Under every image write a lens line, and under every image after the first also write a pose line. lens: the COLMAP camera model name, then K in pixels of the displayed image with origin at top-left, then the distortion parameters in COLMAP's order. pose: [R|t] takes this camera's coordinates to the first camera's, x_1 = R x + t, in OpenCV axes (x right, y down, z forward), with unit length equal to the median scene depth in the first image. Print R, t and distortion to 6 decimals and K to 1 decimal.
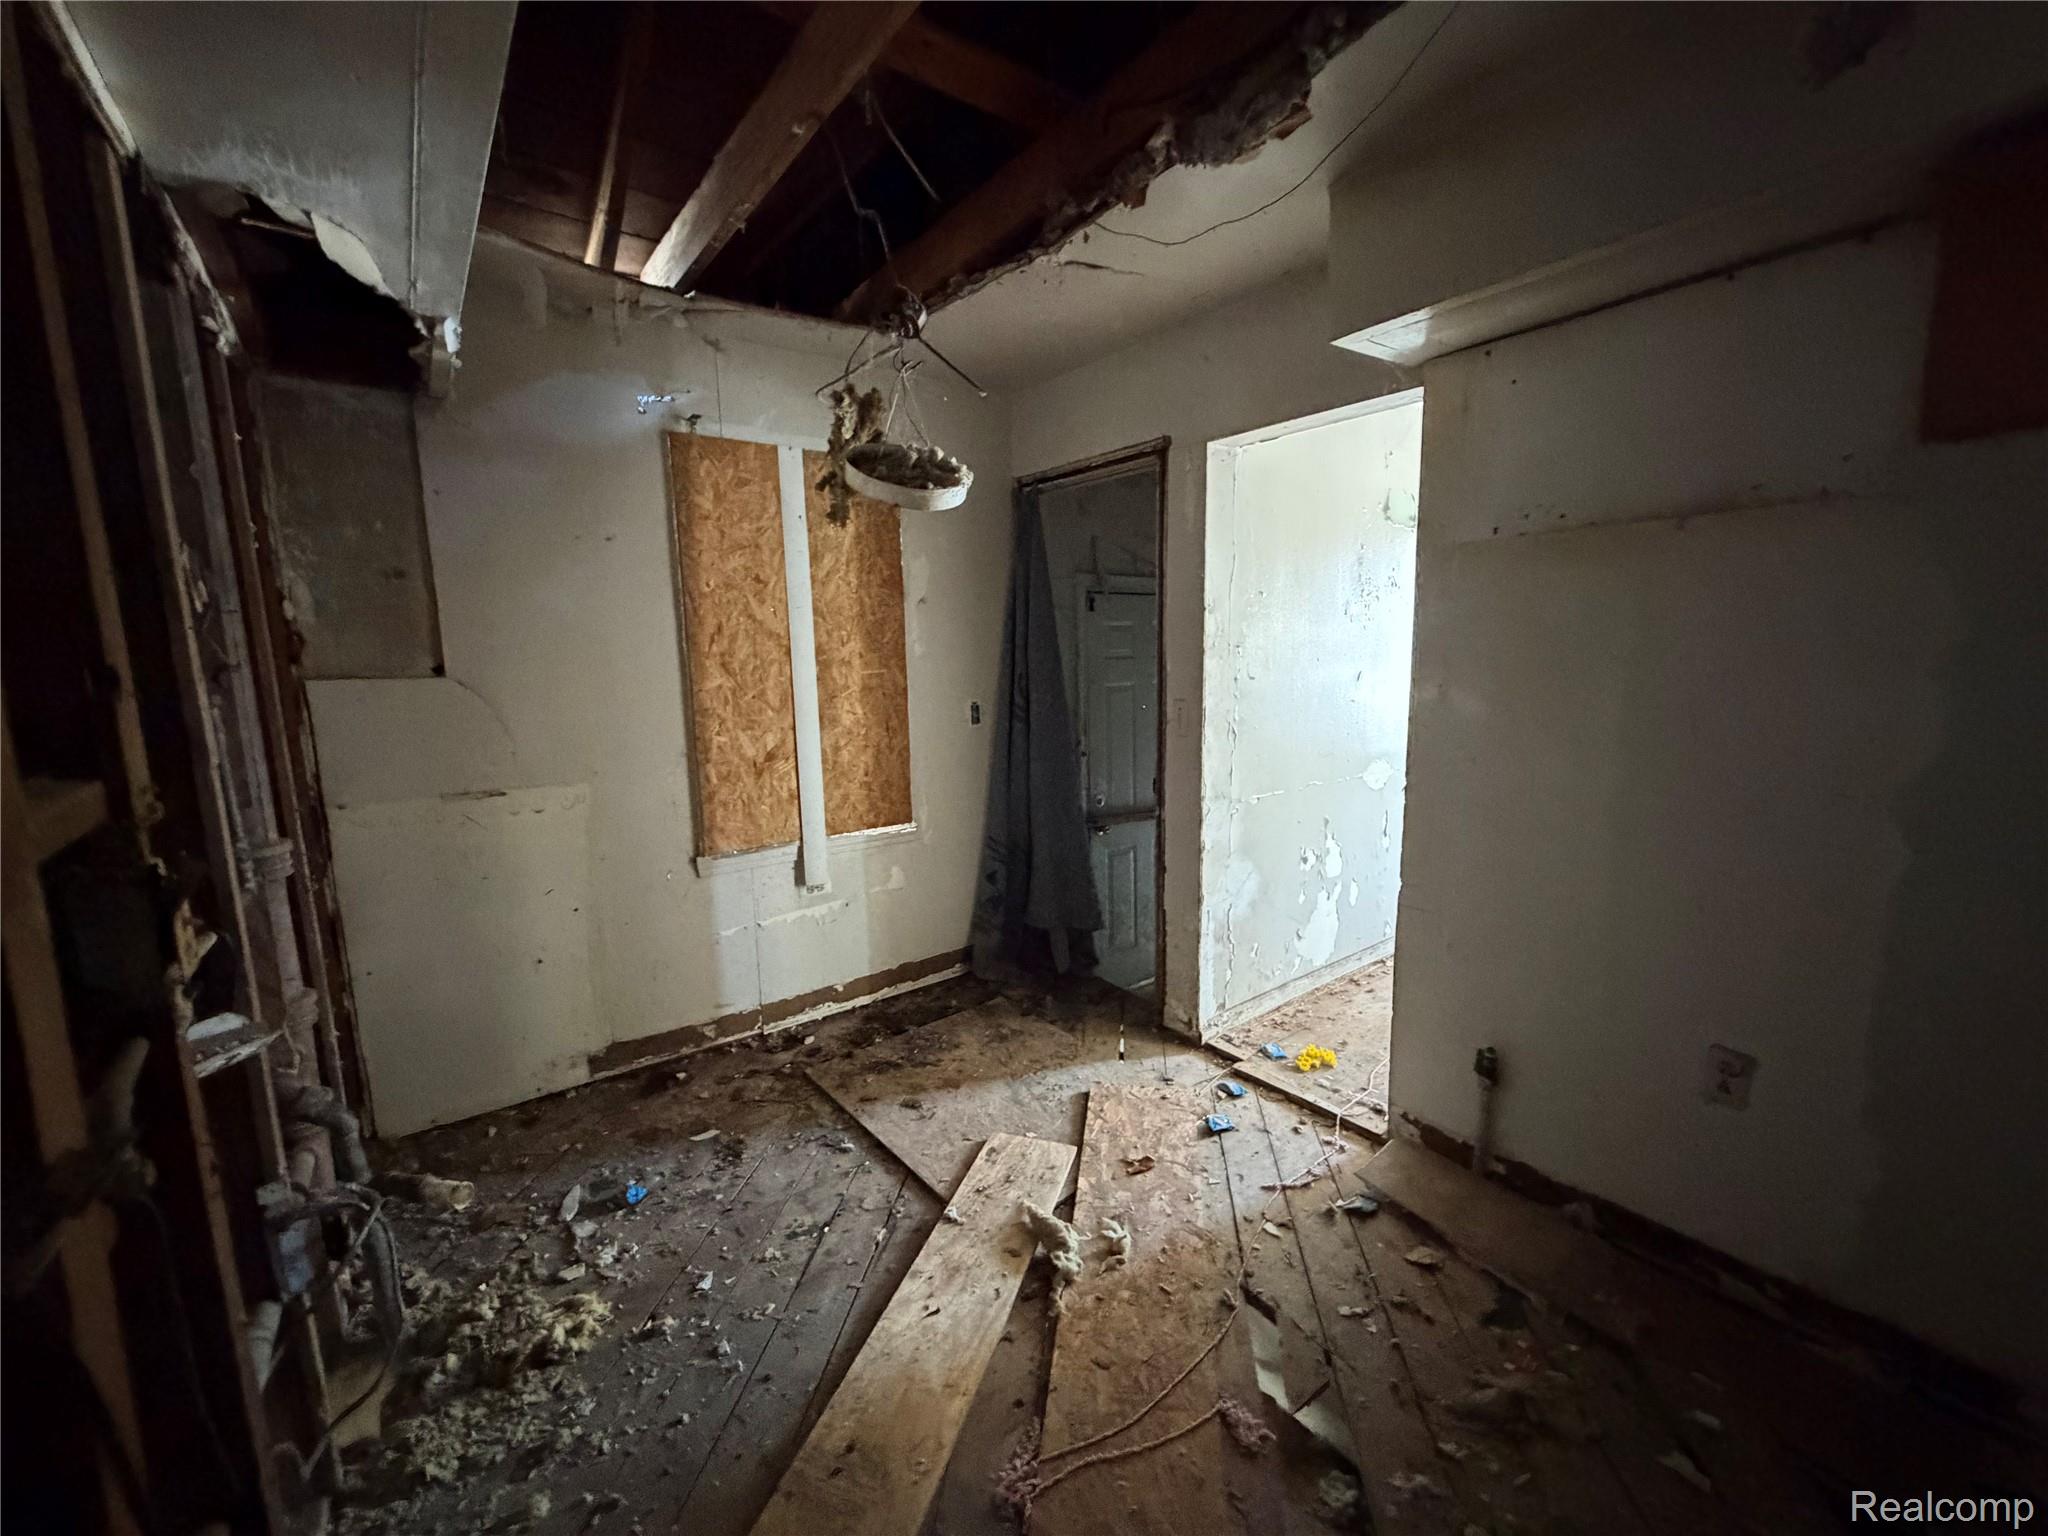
lens RADIAL K [[813.6, 0, 1018.4], [0, 813.6, 771.5], [0, 0, 1]] dist [-0.000183, 0.000338]
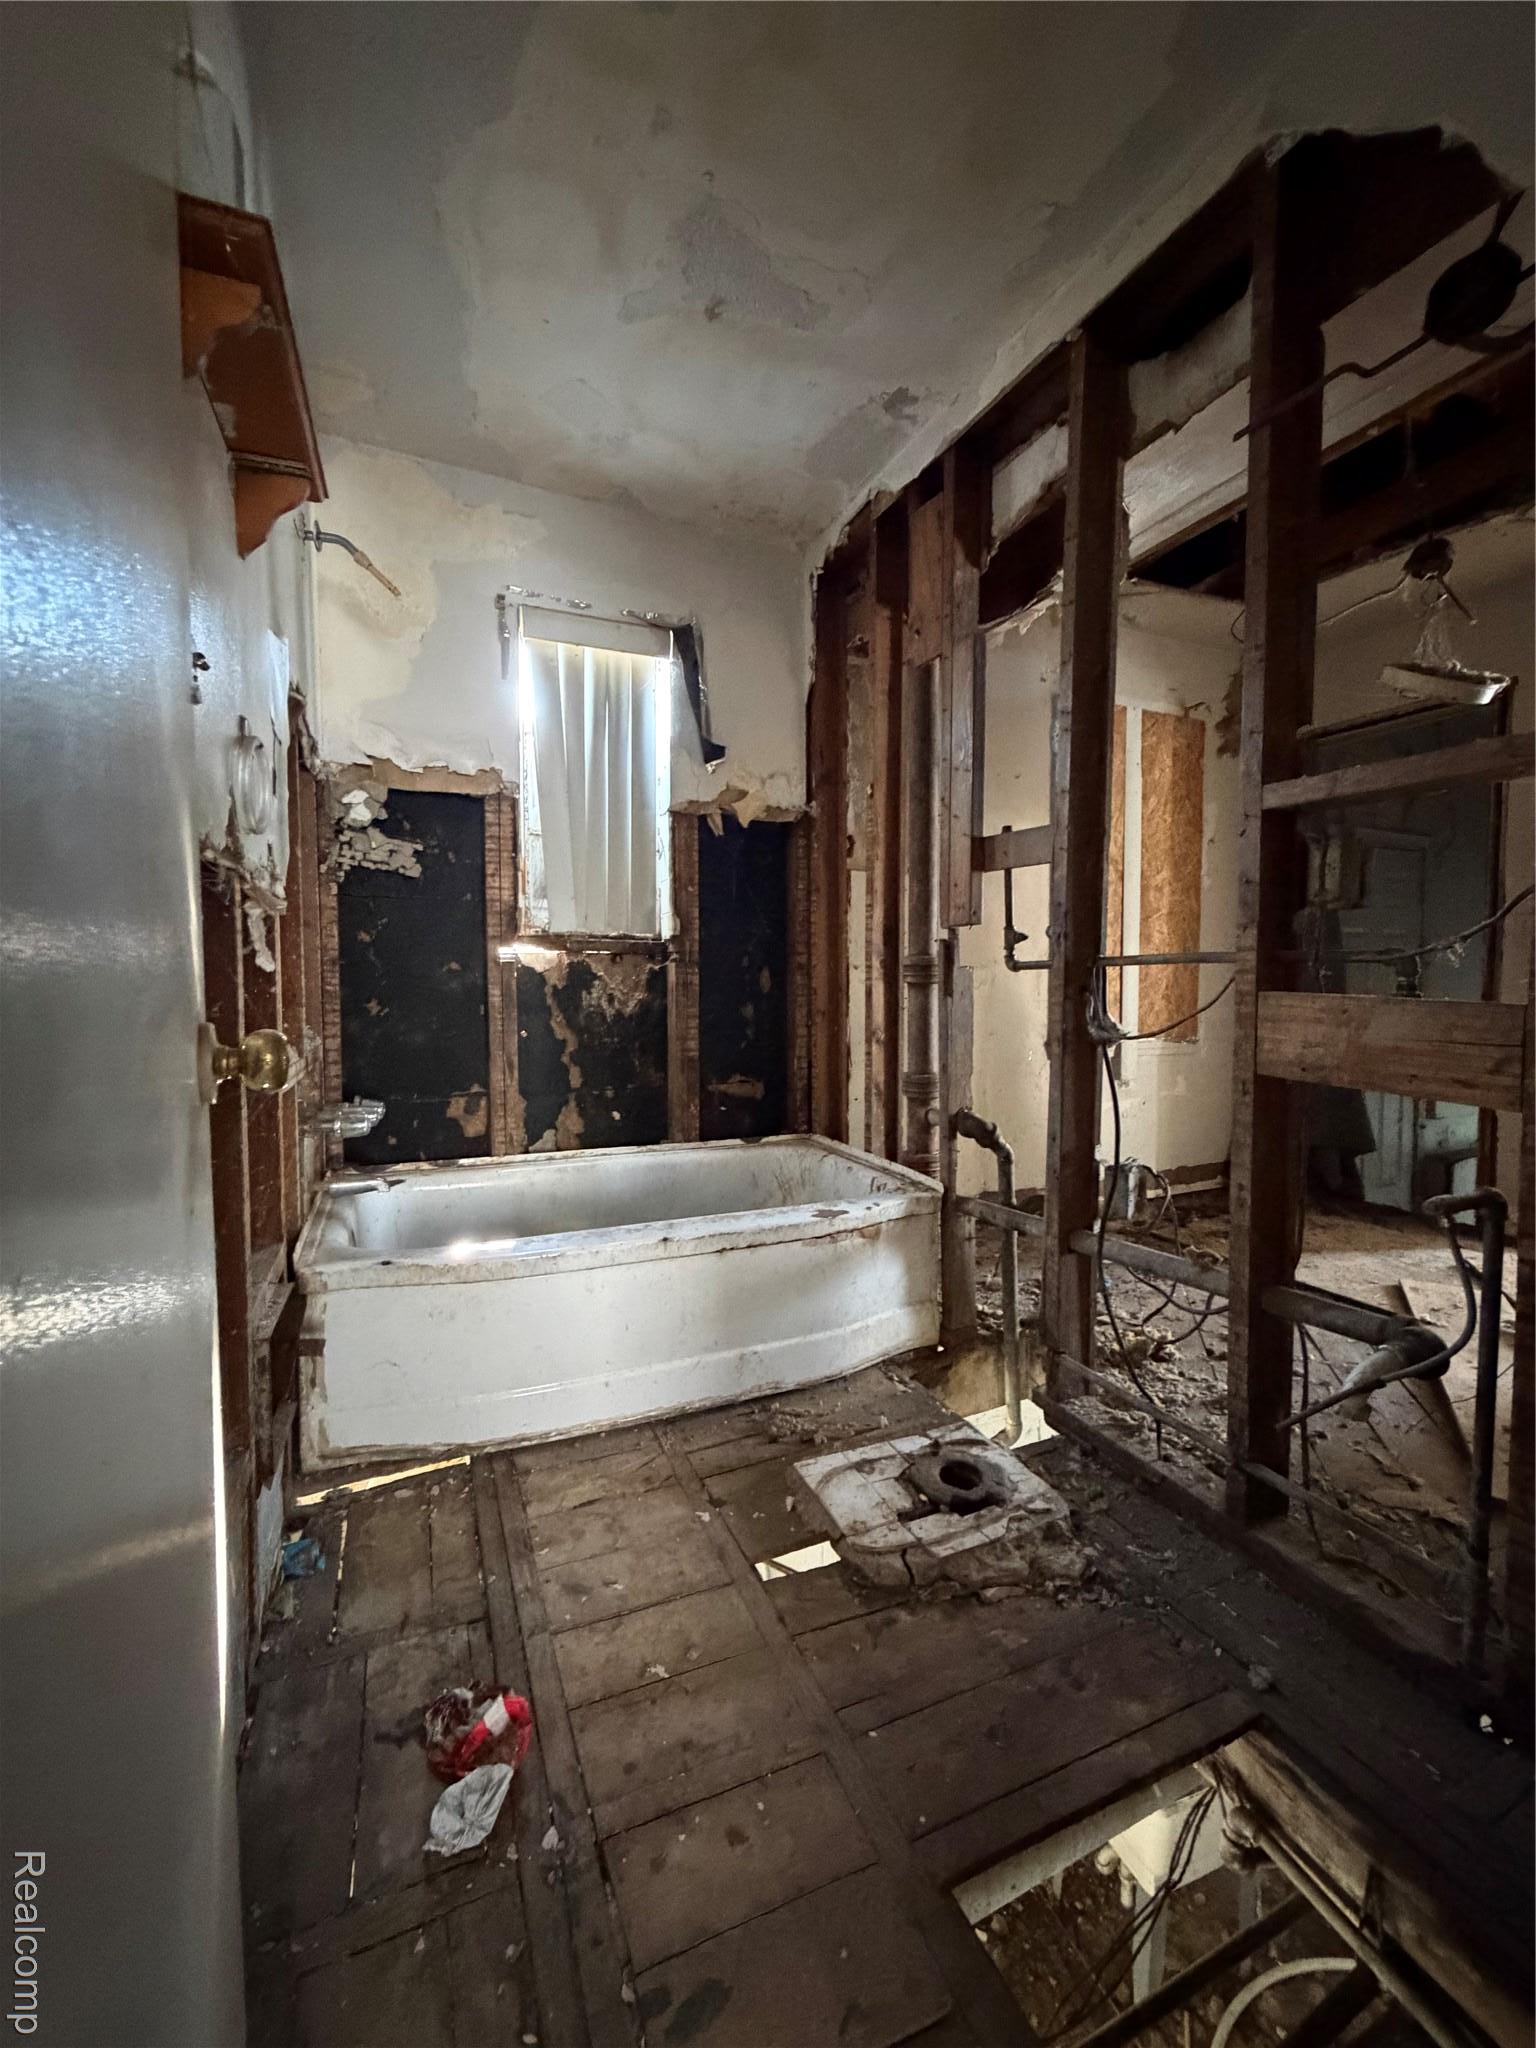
lens RADIAL K [[813.6, 0, 769.5], [0, 813.6, 1018.5], [0, 0, 1]] dist [-0.000183, 0.000338]
pose [[0.969055, 0.046425, -0.242439, -0.455028], [-0.064374, 0.995698, -0.066644, 0.160708], [0.238302, 0.080188, 0.967875, -0.232805]]
